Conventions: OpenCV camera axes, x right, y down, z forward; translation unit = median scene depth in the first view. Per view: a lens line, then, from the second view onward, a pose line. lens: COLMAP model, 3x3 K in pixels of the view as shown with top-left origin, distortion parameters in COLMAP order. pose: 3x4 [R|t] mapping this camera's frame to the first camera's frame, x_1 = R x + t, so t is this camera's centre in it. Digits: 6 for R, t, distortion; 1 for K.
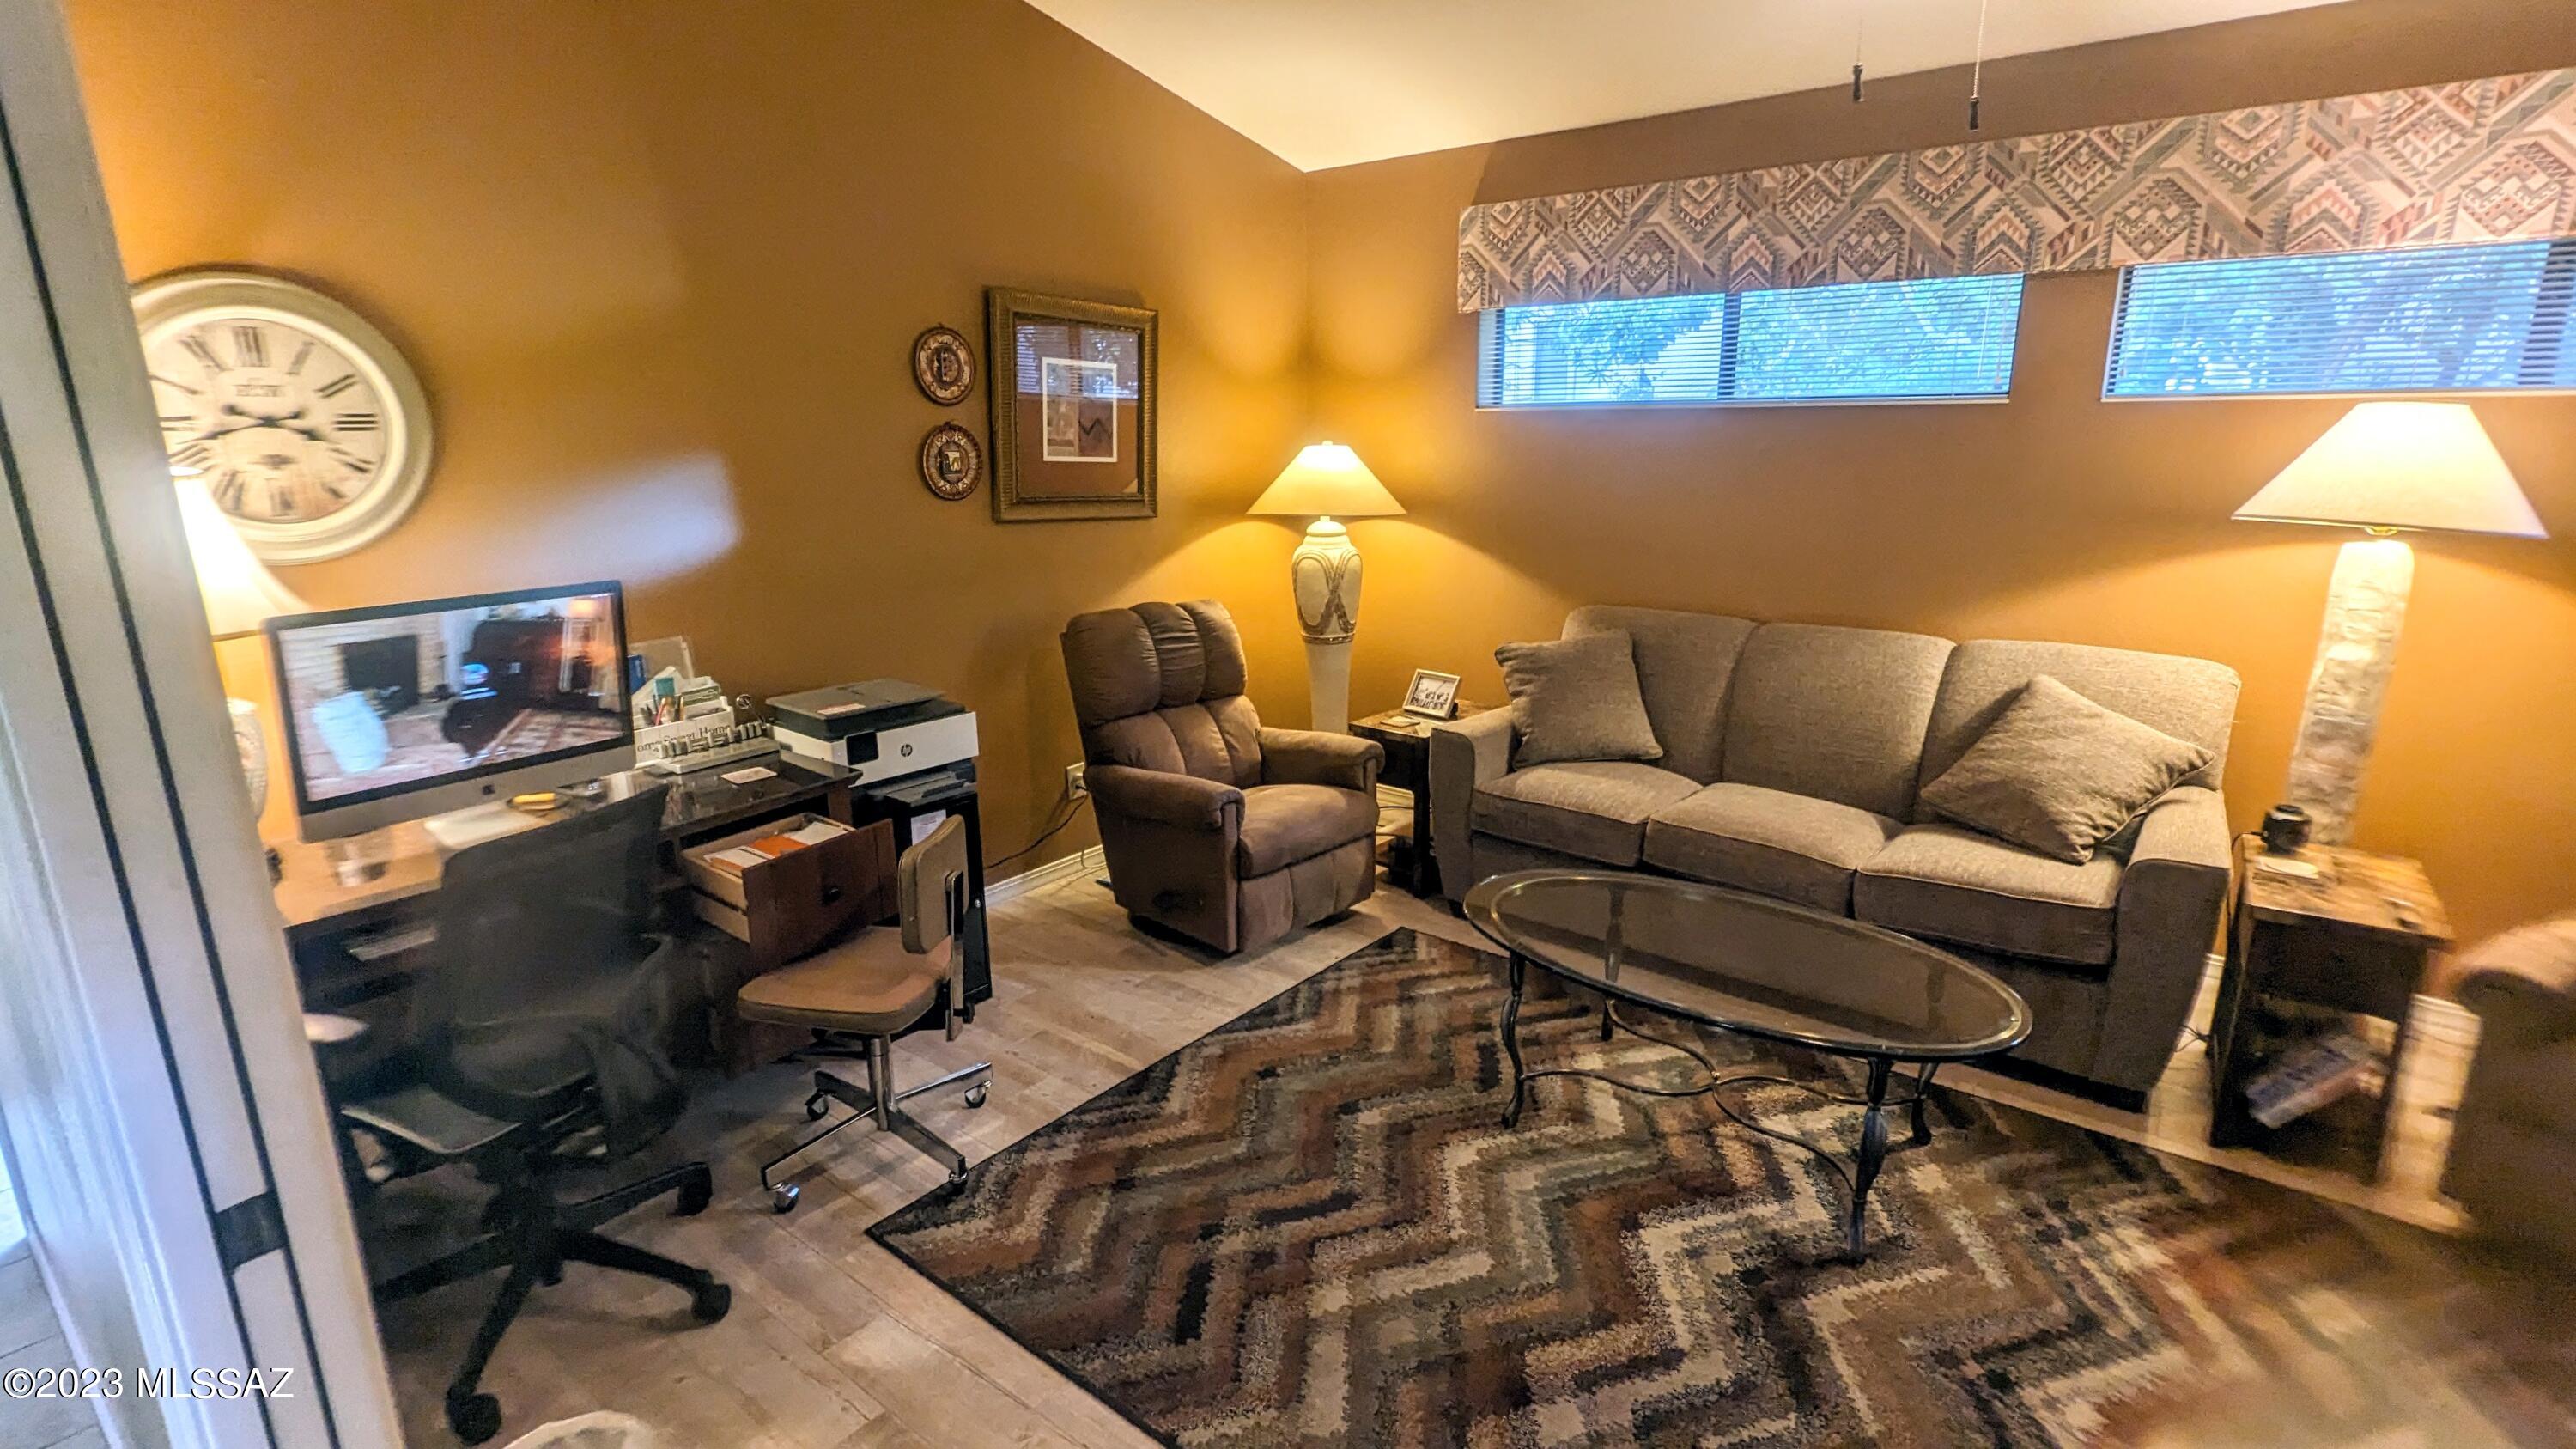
lens RADIAL K [[1213.9, 0, 1291.3], [0, 1213.9, 737.9], [0, 0, 1]] dist [0.001325, -0.001384]
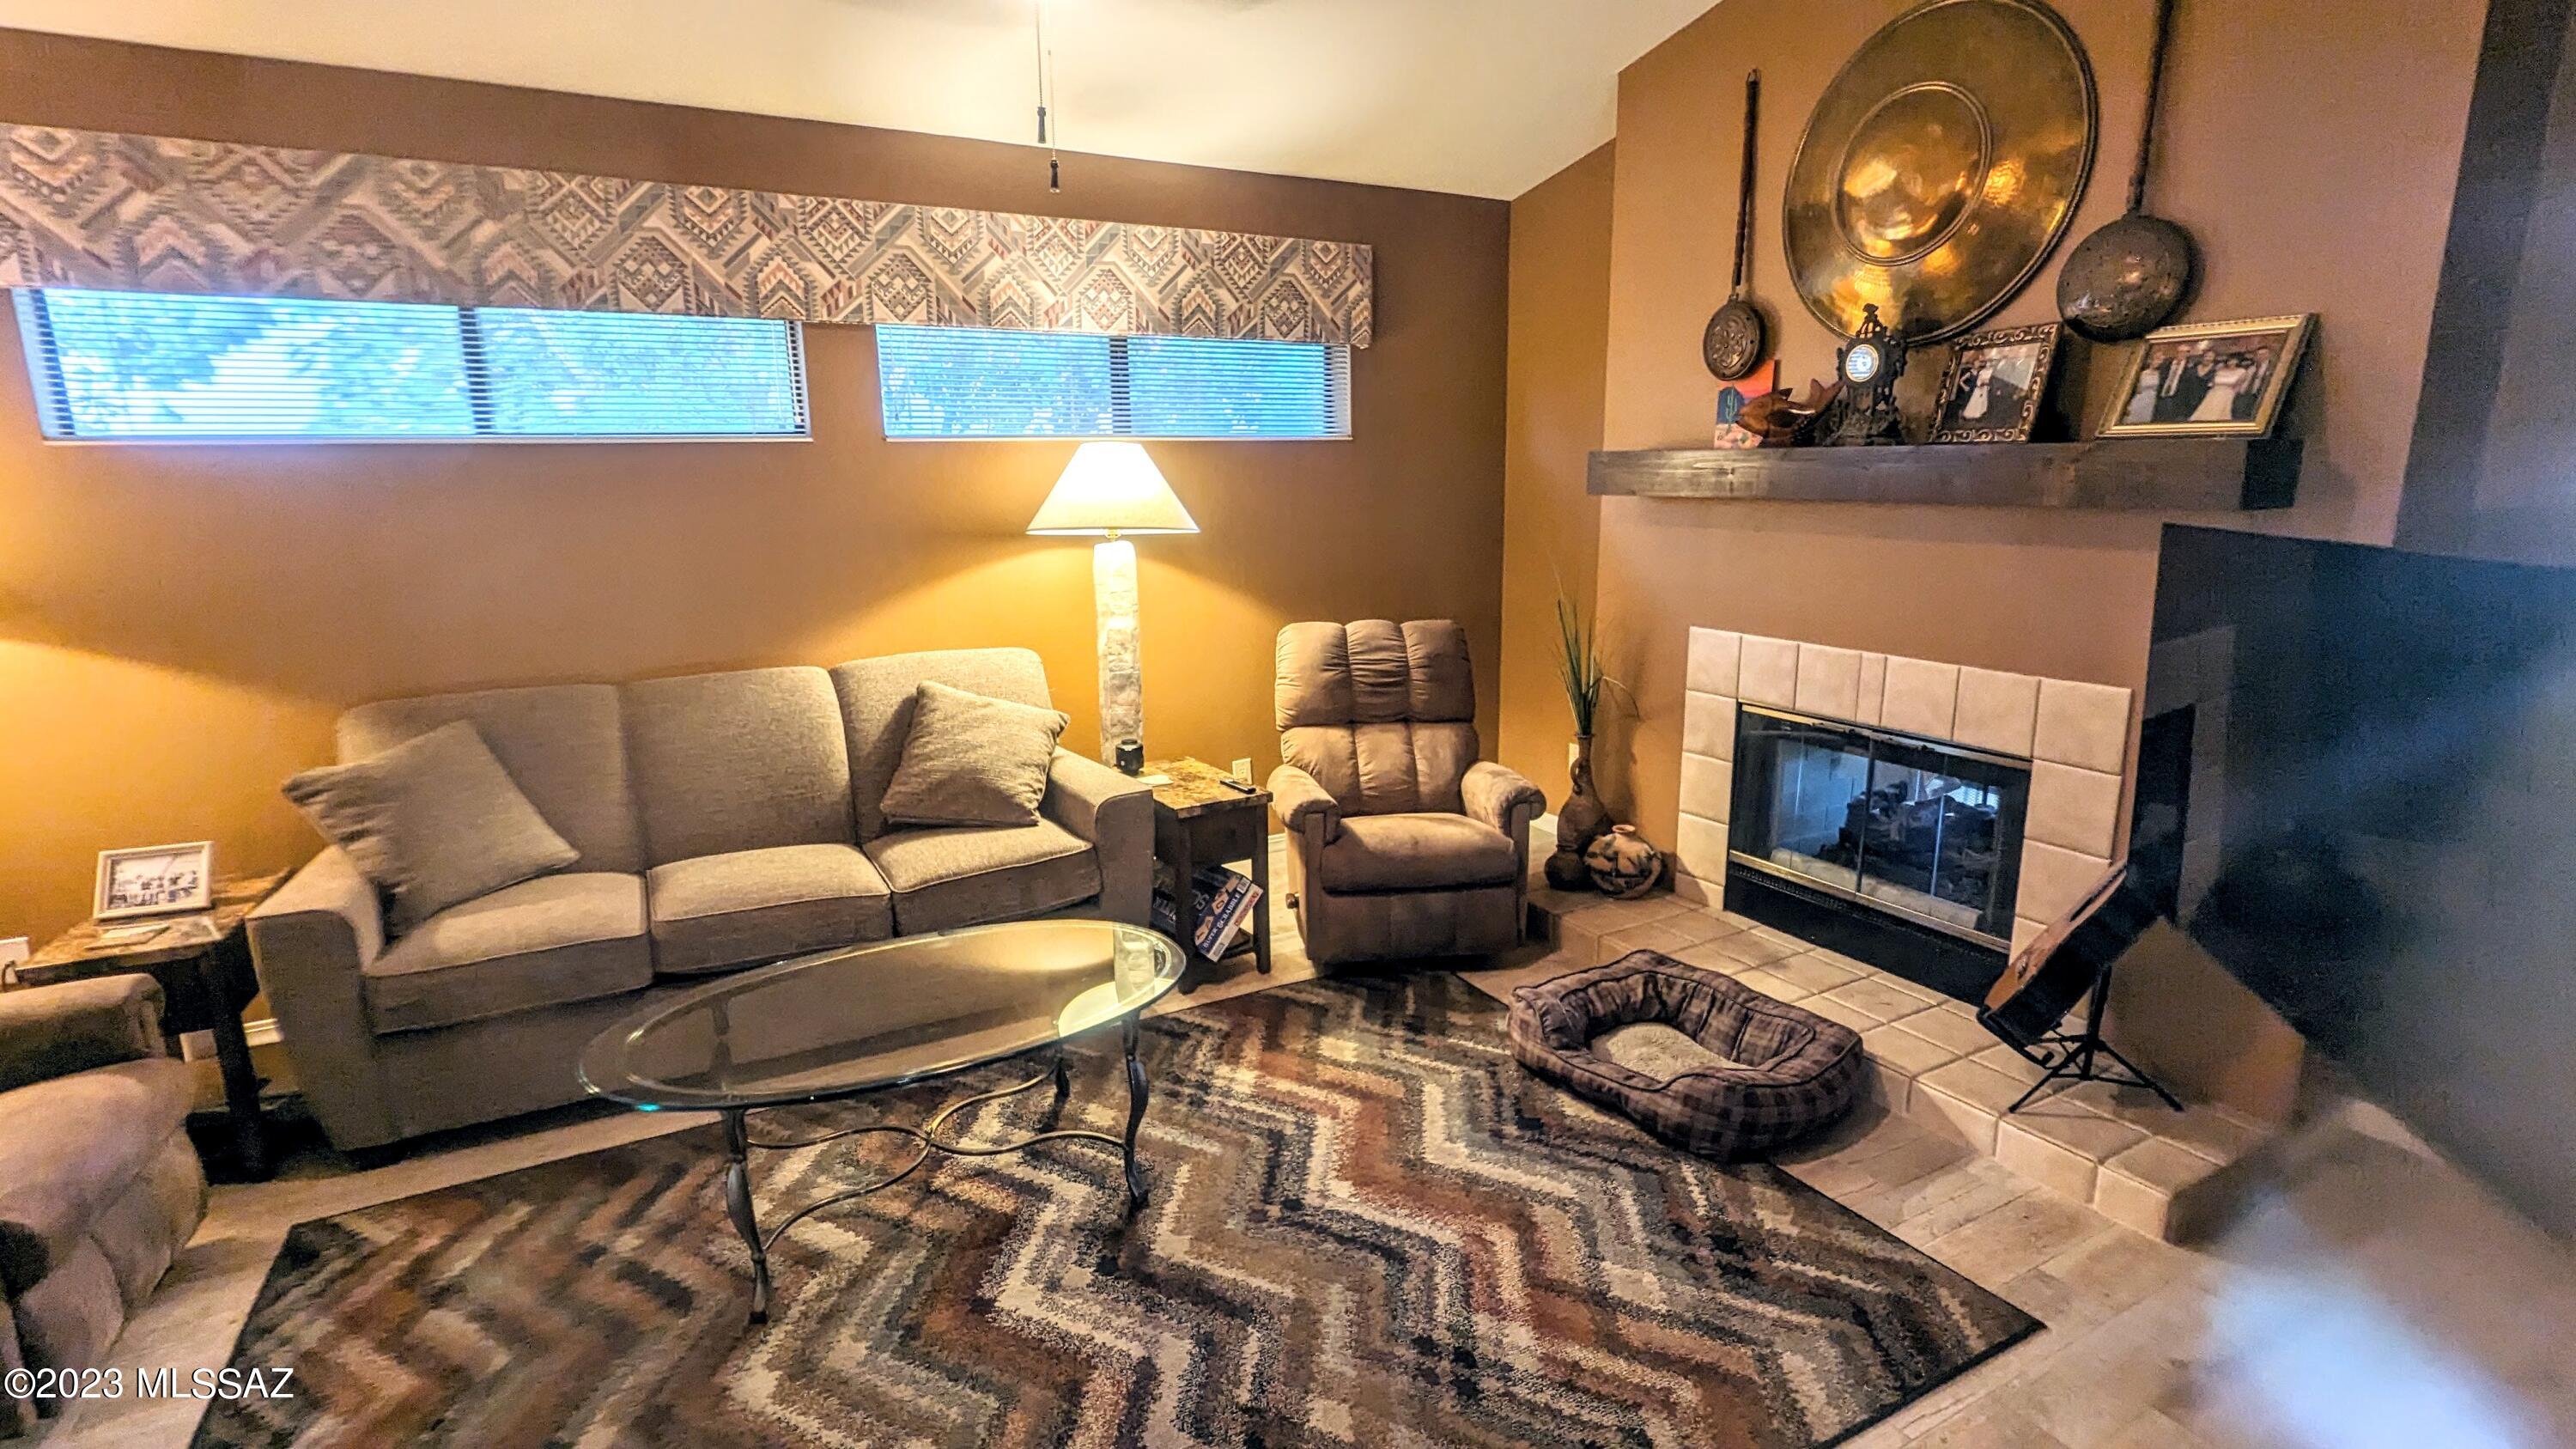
lens RADIAL K [[1213.9, 0, 1284.5], [0, 1213.9, 731.3], [0, 0, 1]] dist [0.001325, -0.001384]
pose [[0.384061, -0.205842, 0.900070, -0.314314], [0.235635, 0.964403, 0.120009, -0.070770], [-0.892734, 0.165997, 0.418894, 0.265099]]
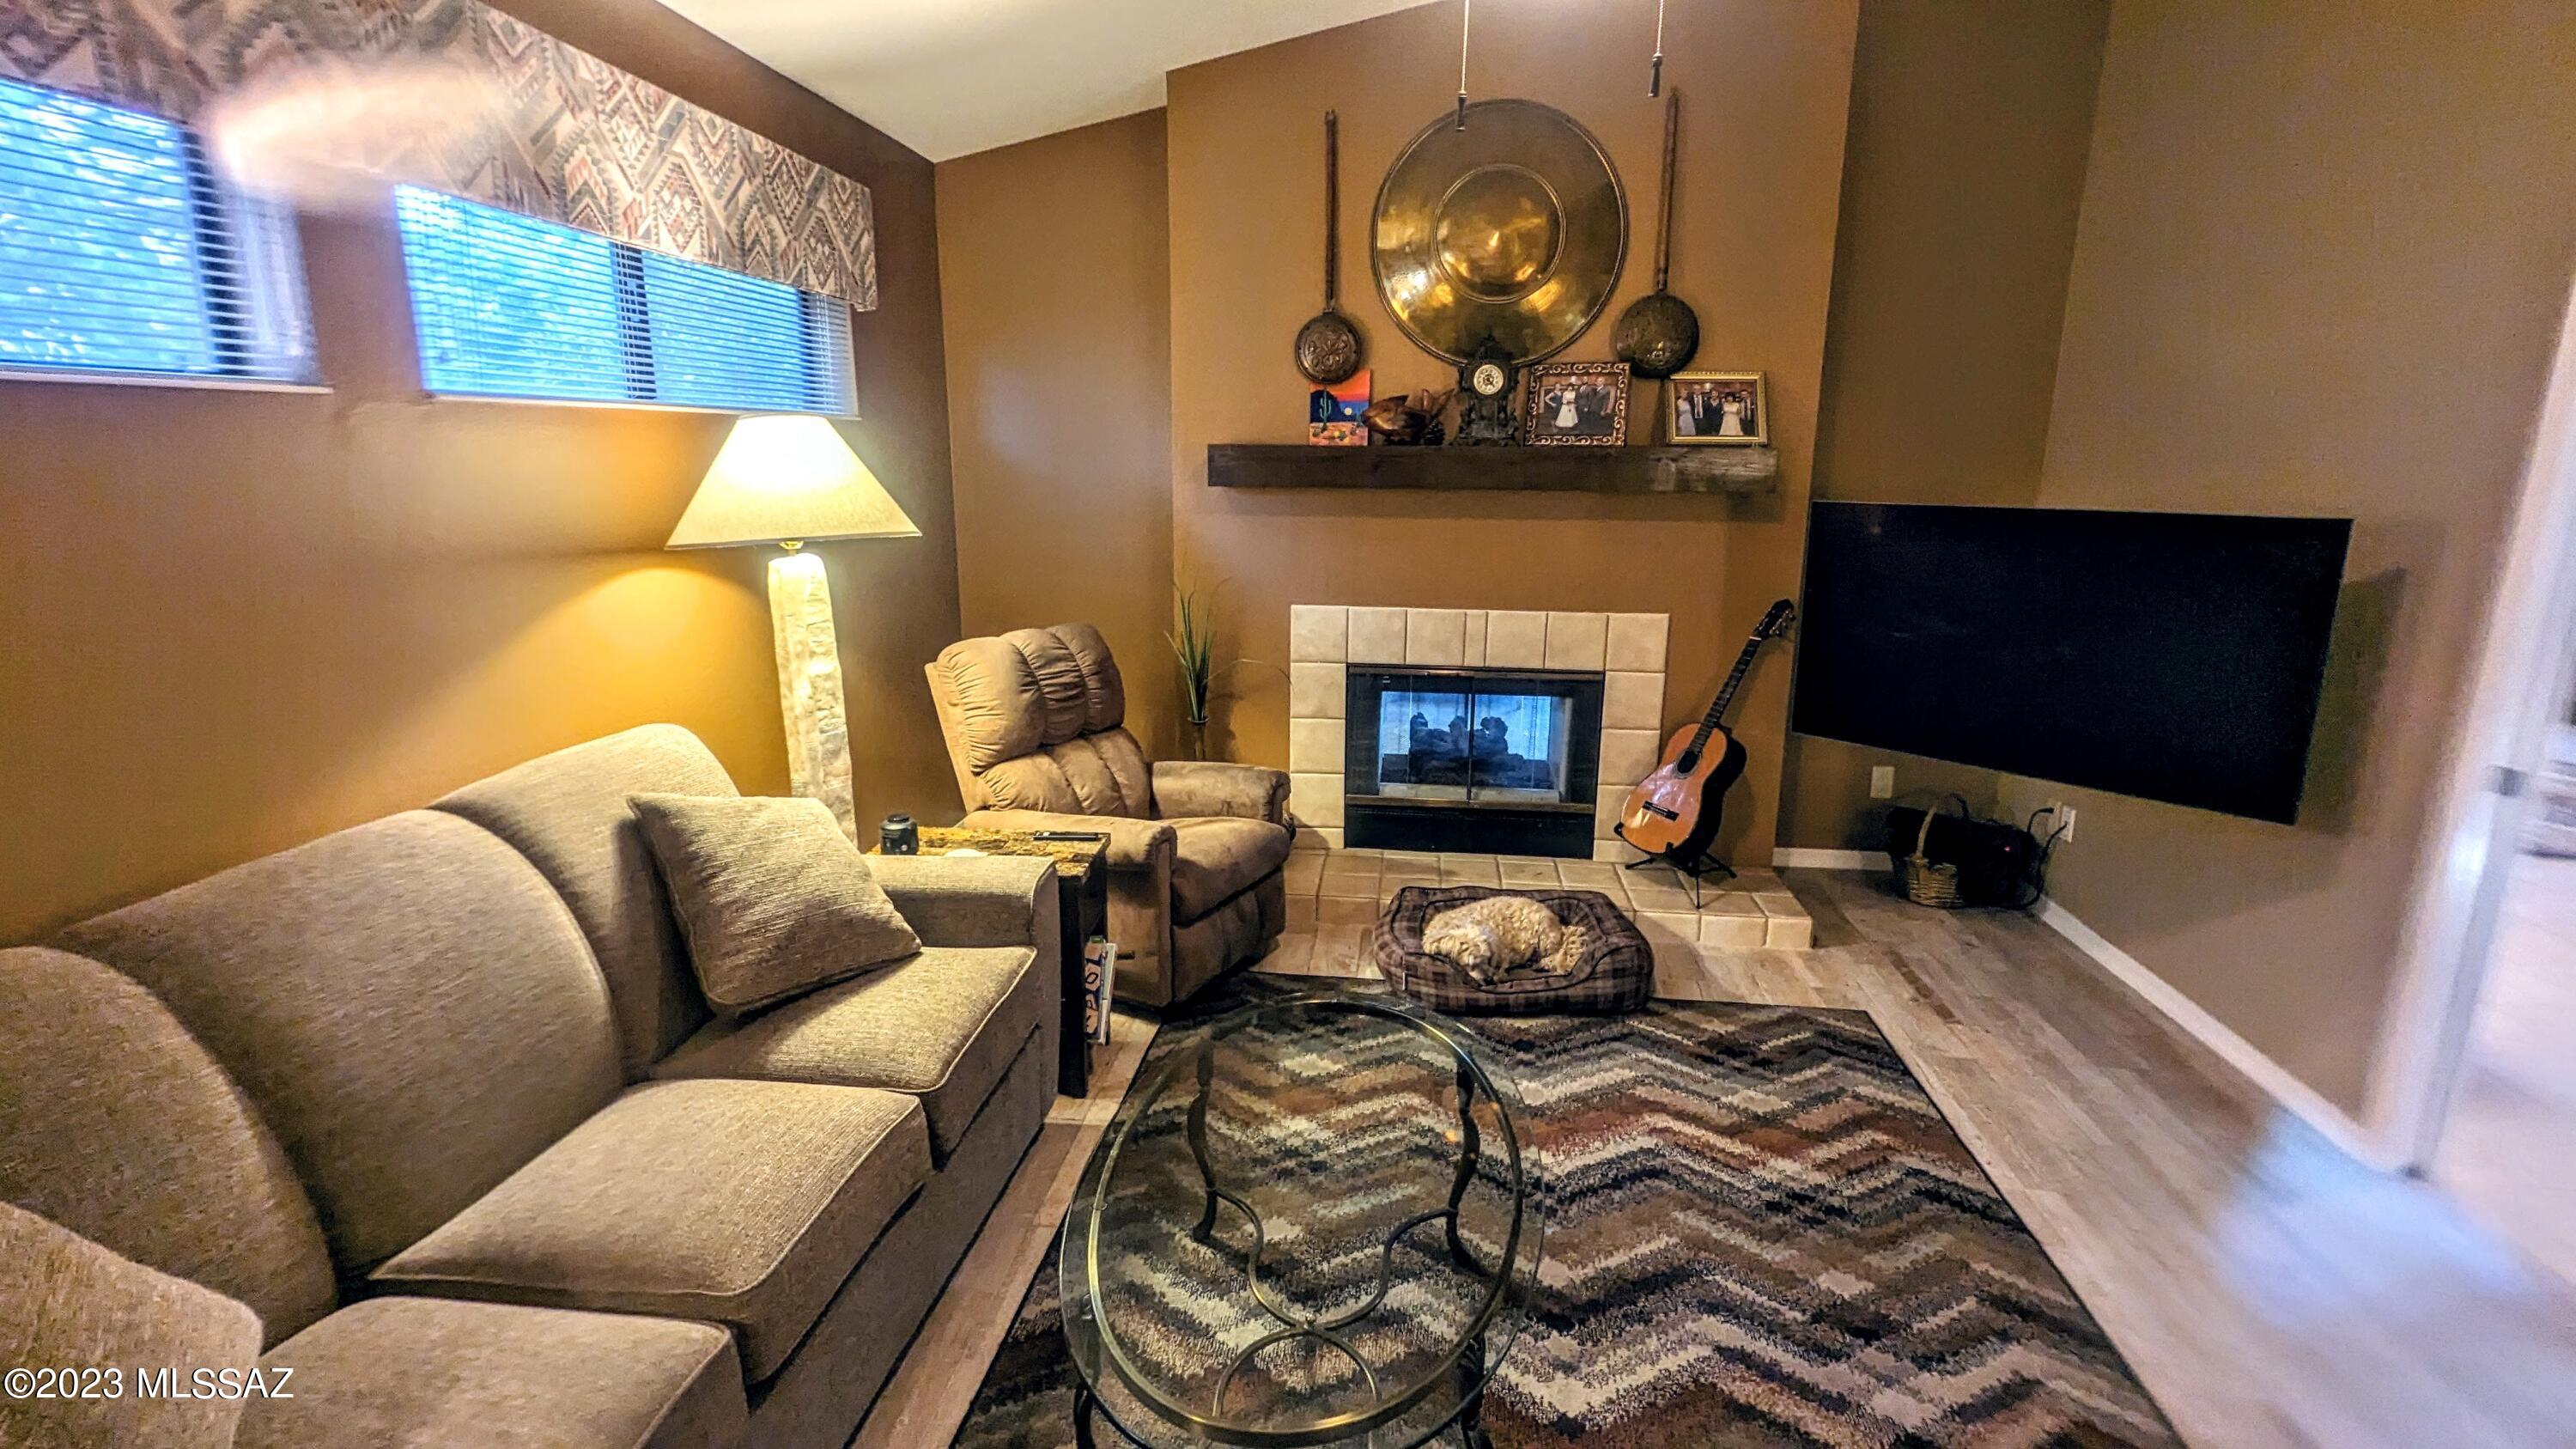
lens RADIAL K [[1213.9, 0, 1243.9], [0, 1213.9, 741.7], [0, 0, 1]] dist [0.001325, -0.001384]
pose [[-0.511802, -0.204303, 0.834457, -0.159247], [0.200274, 0.916177, 0.347146, -0.283407], [-0.835434, 0.344790, -0.427984, 1.122536]]
